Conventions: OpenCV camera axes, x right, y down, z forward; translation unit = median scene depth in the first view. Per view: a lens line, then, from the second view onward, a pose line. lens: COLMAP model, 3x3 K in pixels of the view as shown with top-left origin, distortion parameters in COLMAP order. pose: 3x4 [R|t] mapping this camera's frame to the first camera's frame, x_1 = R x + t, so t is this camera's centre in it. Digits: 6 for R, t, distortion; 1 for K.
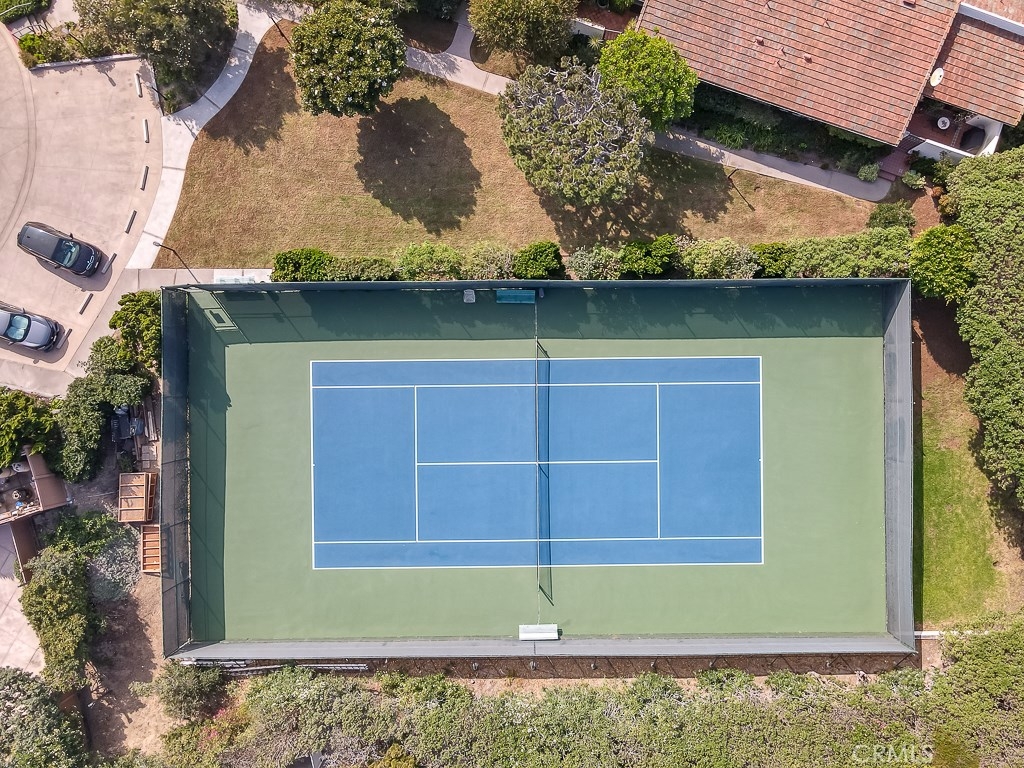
lens RADIAL K [[719.2, 0, 510.6], [0, 719.2, 380.9], [0, 0, 1]] dist [-0.012334, 0.032502]
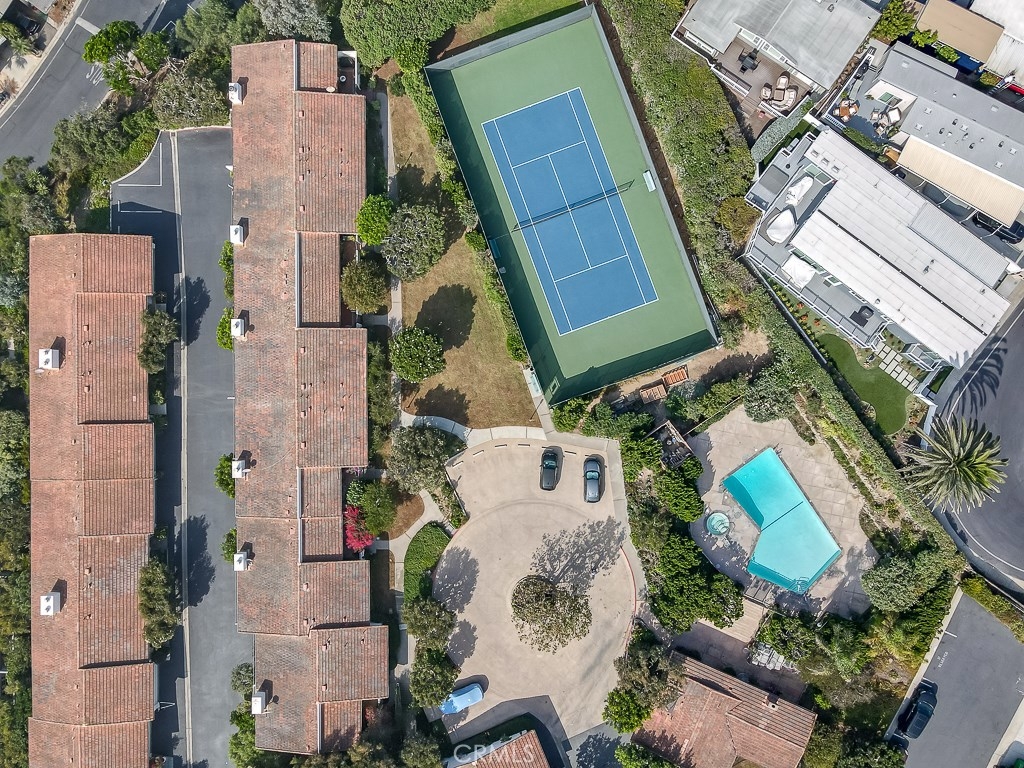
lens RADIAL K [[719.2, 0, 514.5], [0, 719.2, 385.6], [0, 0, 1]] dist [-0.012334, 0.032502]
pose [[-0.335197, -0.942071, 0.012062, -0.392691], [0.942010, -0.335340, -0.012789, -0.166082], [0.016093, 0.007076, 0.999845, -0.991641]]
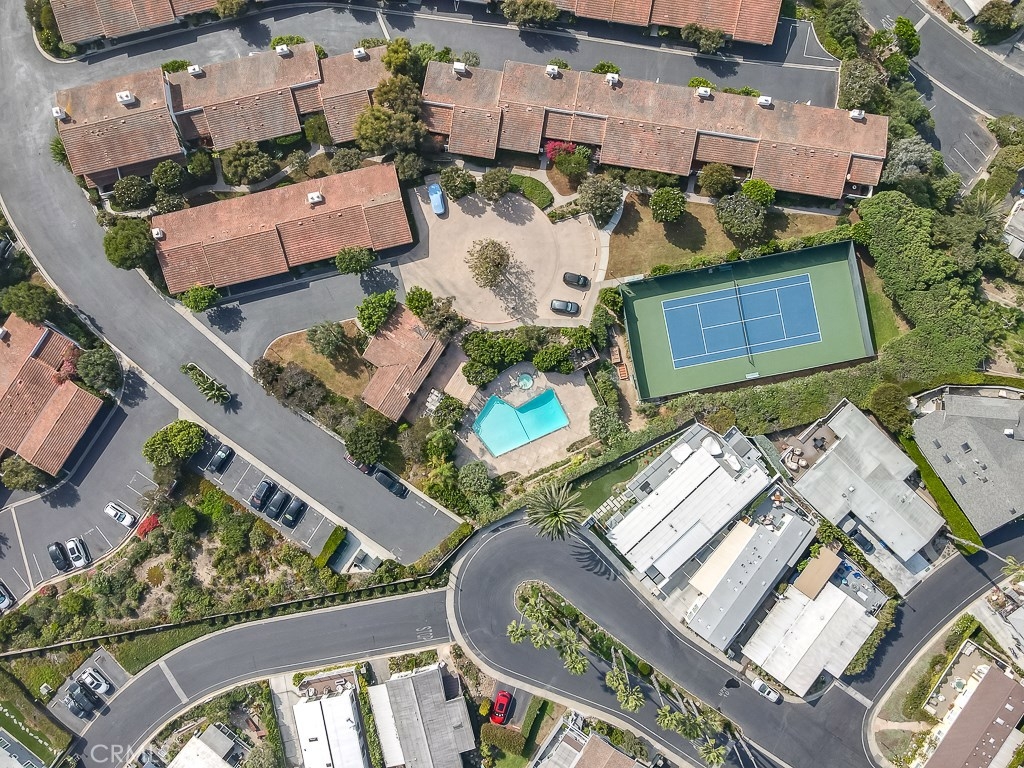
lens RADIAL K [[719.2, 0, 512.5], [0, 719.2, 386.4], [0, 0, 1]] dist [-0.012334, 0.032502]
pose [[0.984103, -0.177338, -0.009567, -0.935556], [0.177368, 0.984142, 0.002316, 0.206240], [0.009004, -0.003976, 0.999952, -2.040035]]
